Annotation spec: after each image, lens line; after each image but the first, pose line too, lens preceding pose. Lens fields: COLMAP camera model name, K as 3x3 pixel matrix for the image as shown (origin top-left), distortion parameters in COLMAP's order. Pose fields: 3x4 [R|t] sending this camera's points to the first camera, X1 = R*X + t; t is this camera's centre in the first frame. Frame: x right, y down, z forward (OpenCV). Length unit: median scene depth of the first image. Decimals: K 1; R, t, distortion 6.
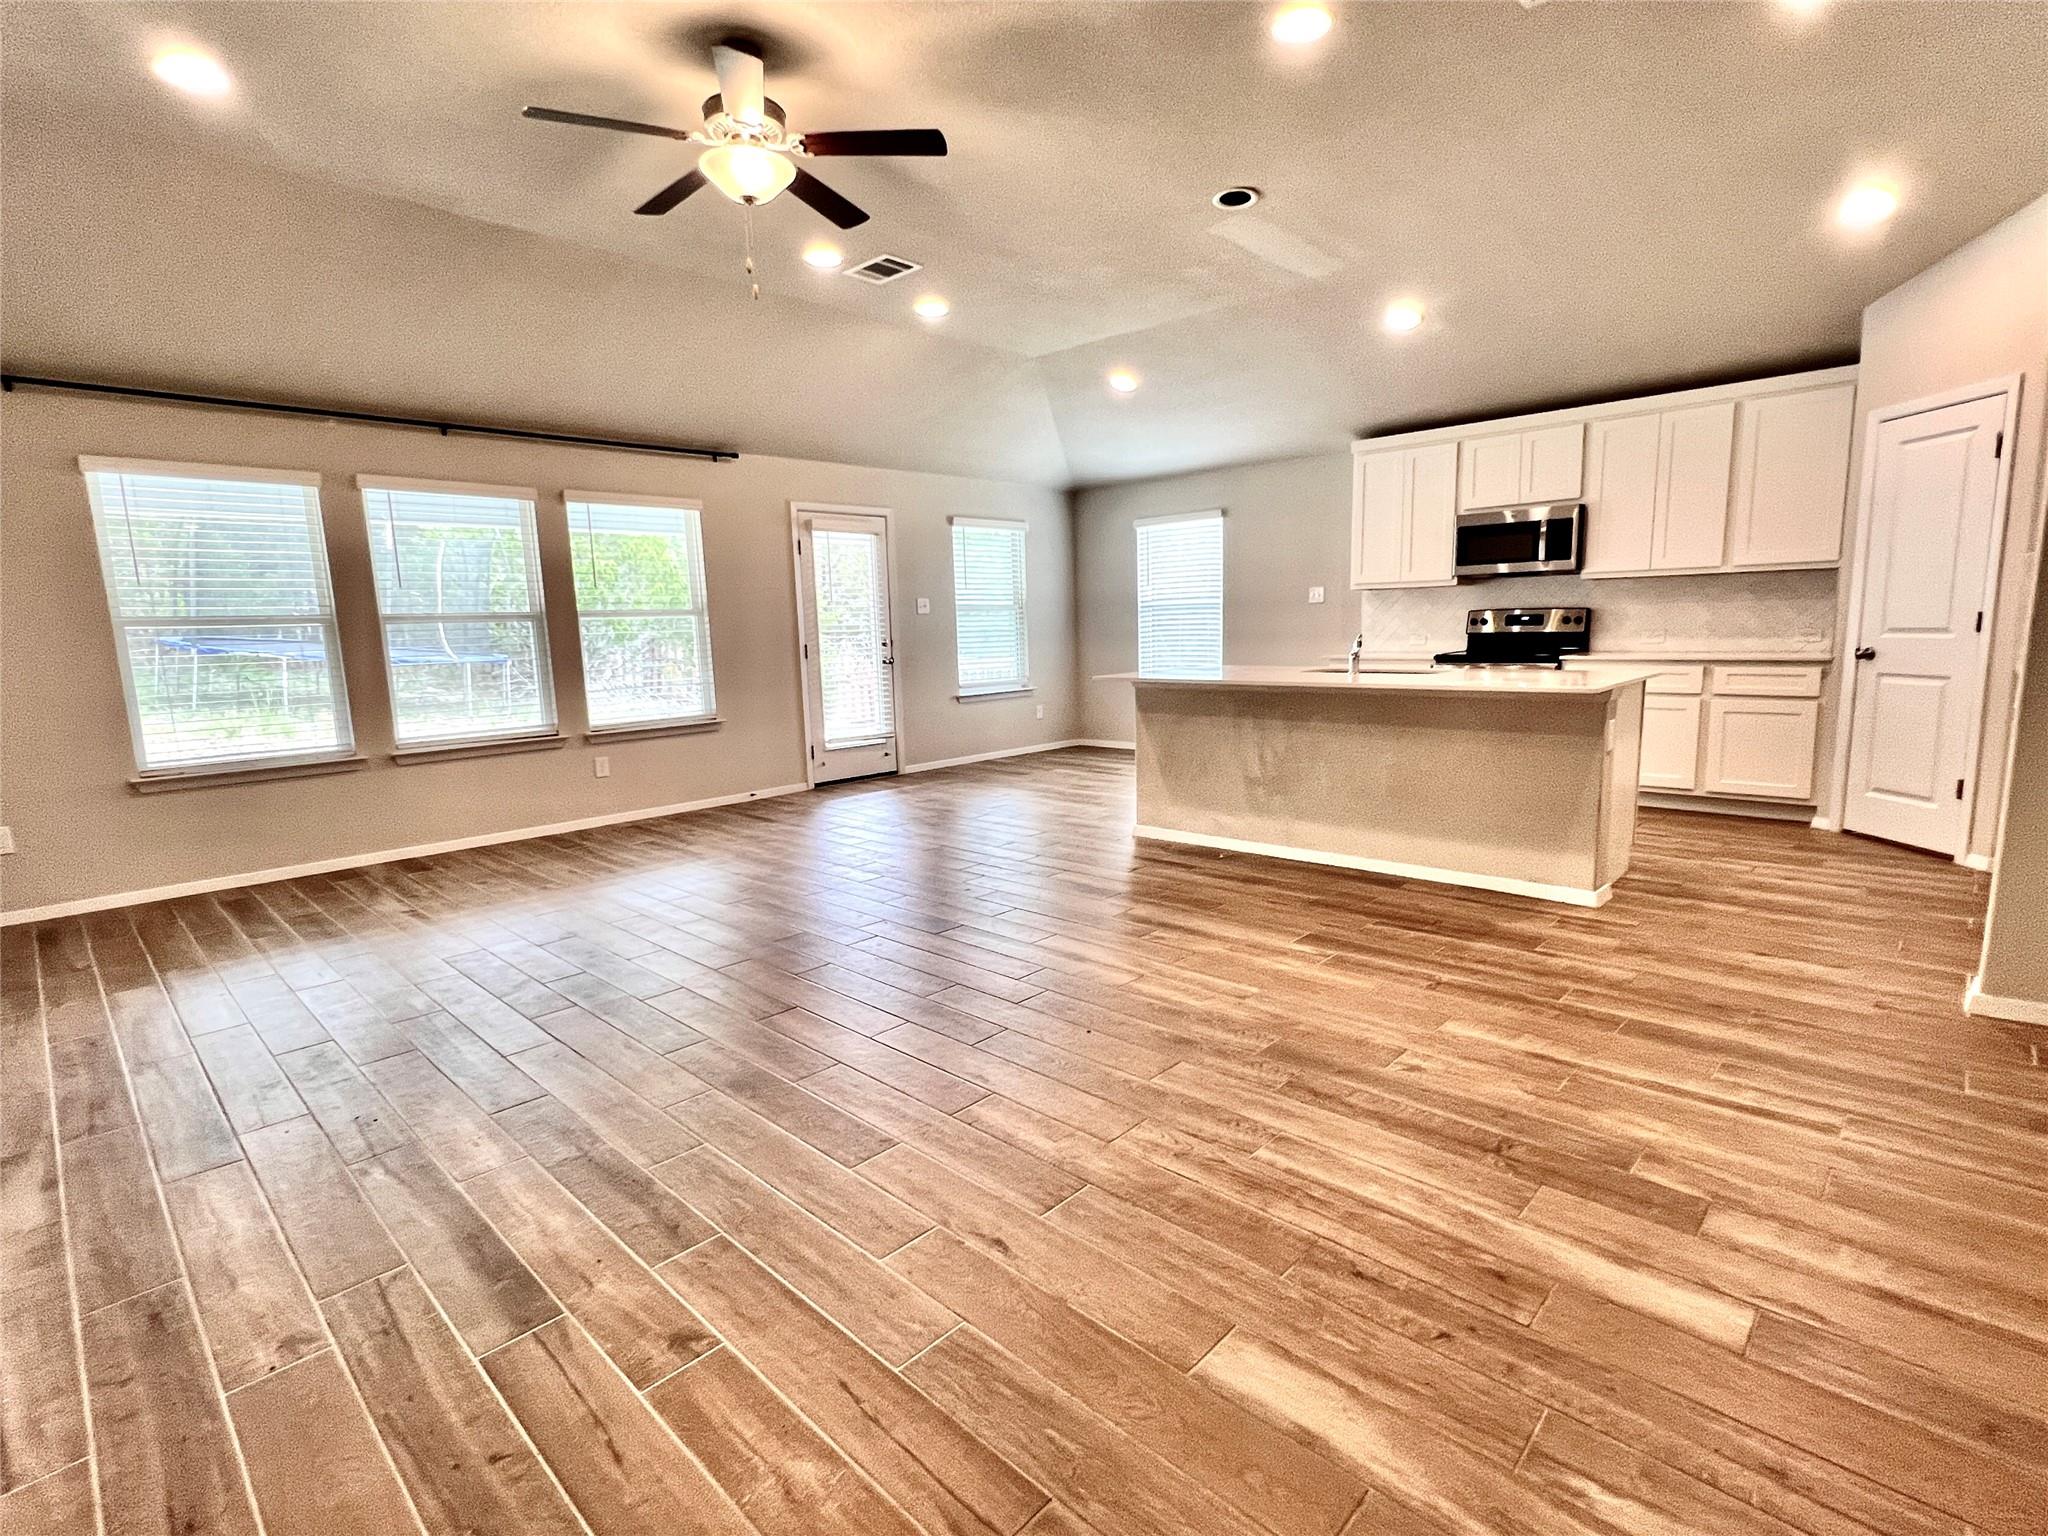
lens RADIAL K [[977.3, 0, 1025.1], [0, 977.3, 774.0], [0, 0, 1]] dist [-0.001365, -0.001211]
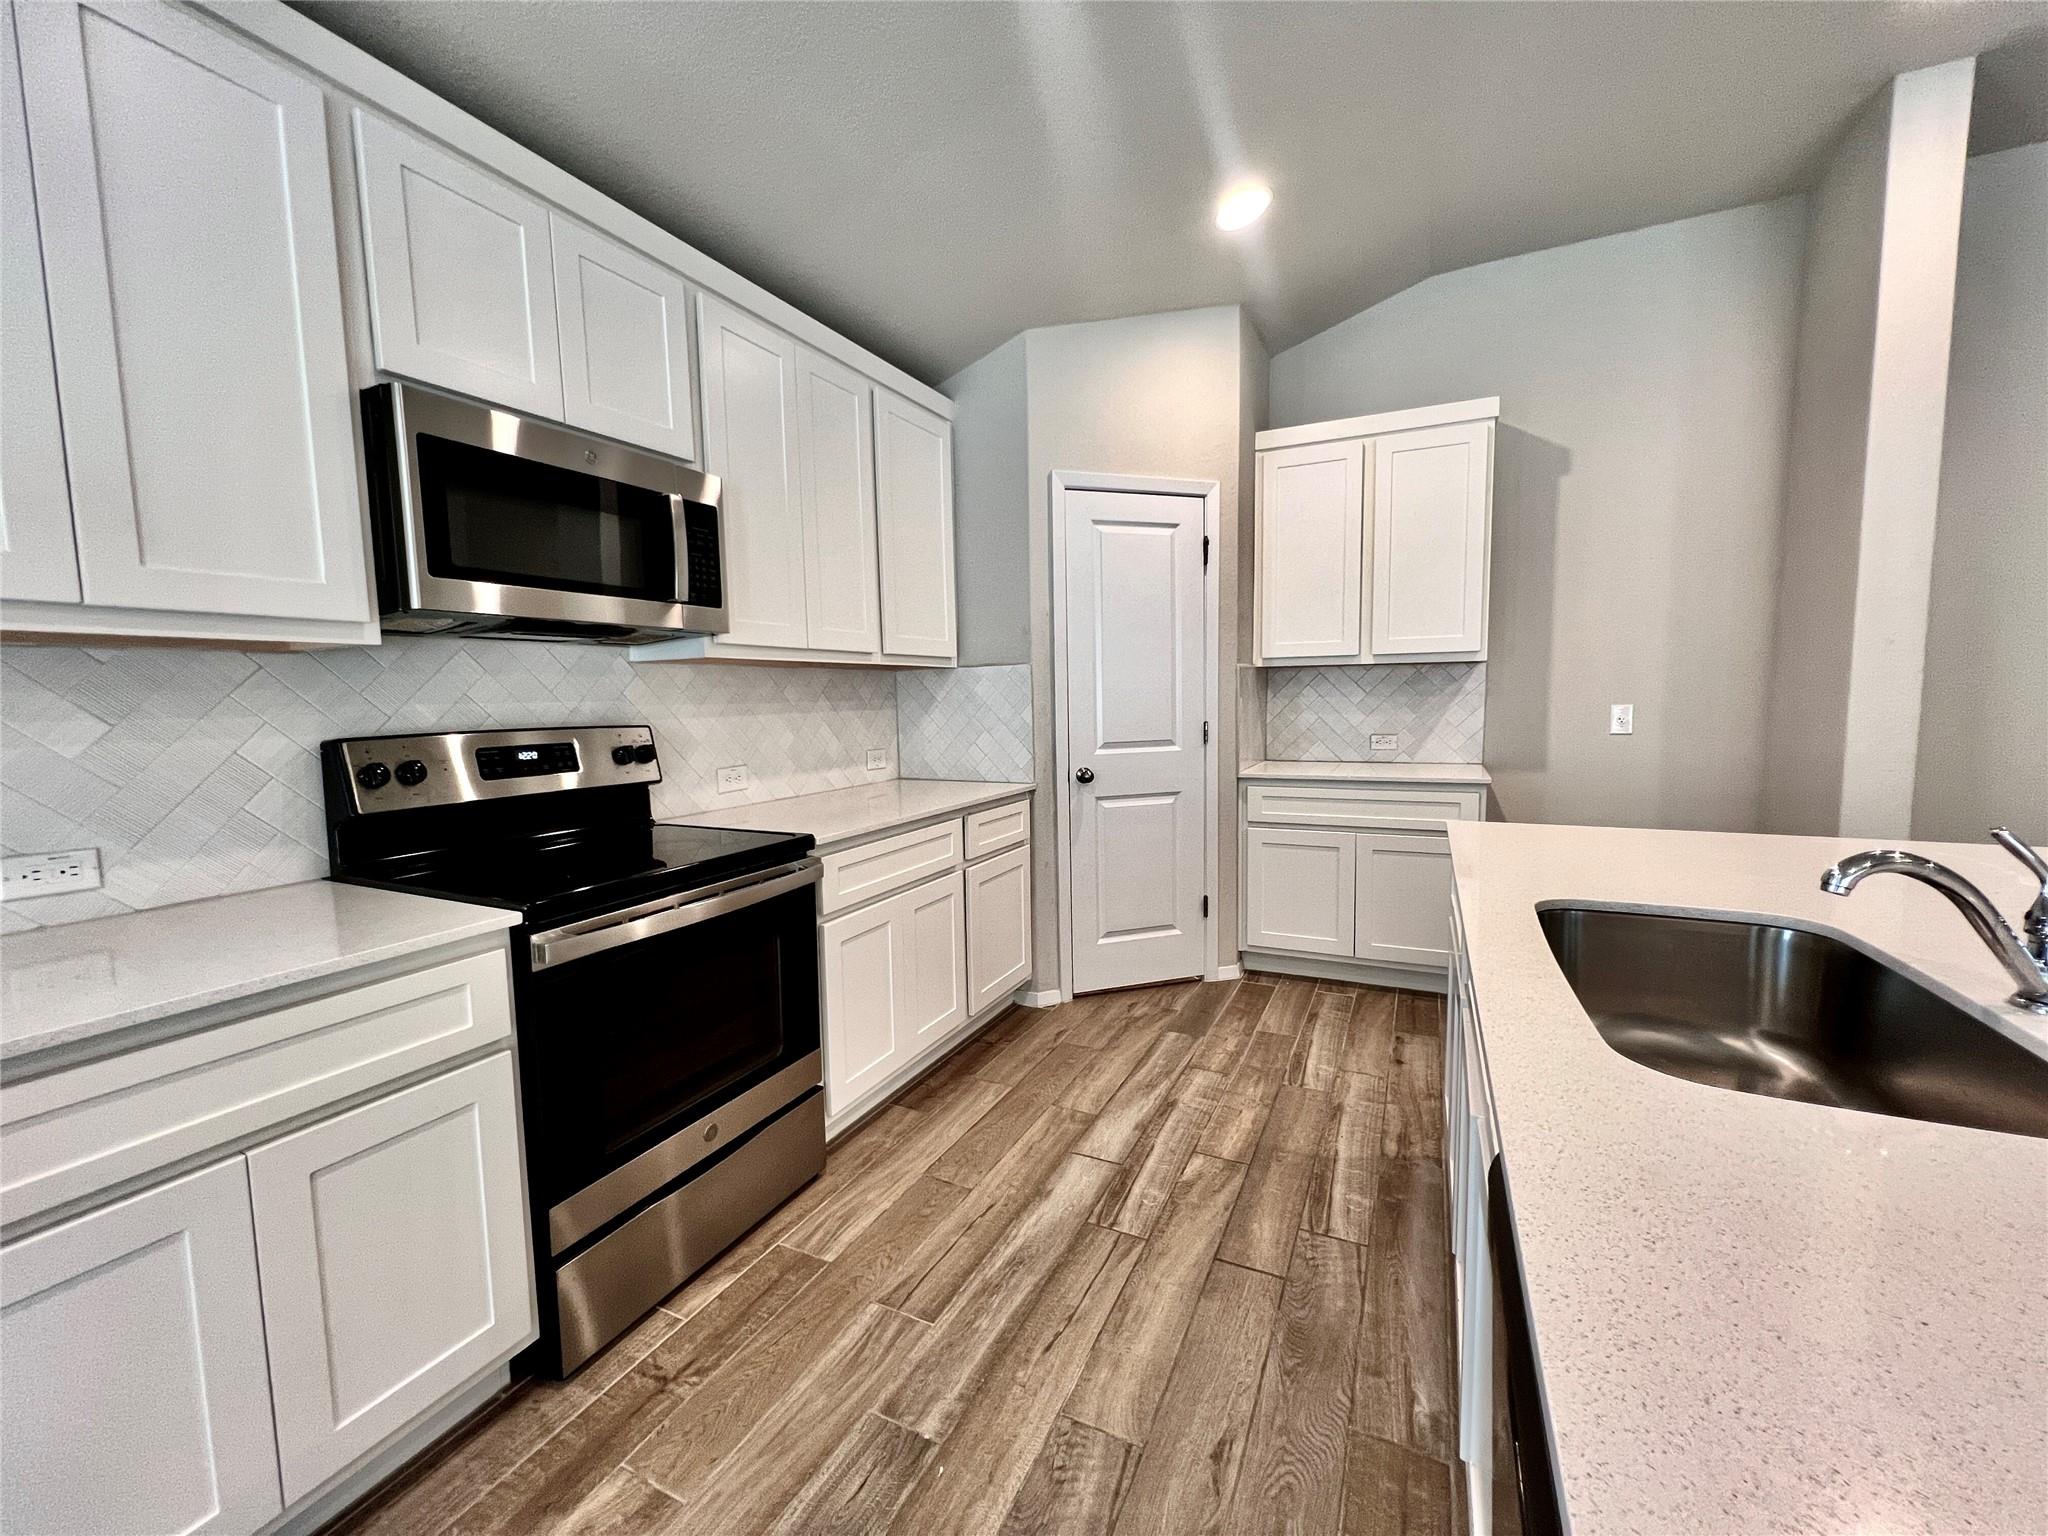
lens RADIAL K [[822.8, 0, 1023.1], [0, 822.8, 771.1], [0, 0, 1]] dist [-0.003145, 0.000934]
pose [[-0.301919, -0.055026, 0.951744, 0.221247], [0.172942, 0.978607, 0.111441, -0.201303], [-0.937516, 0.198242, -0.285944, 1.182697]]
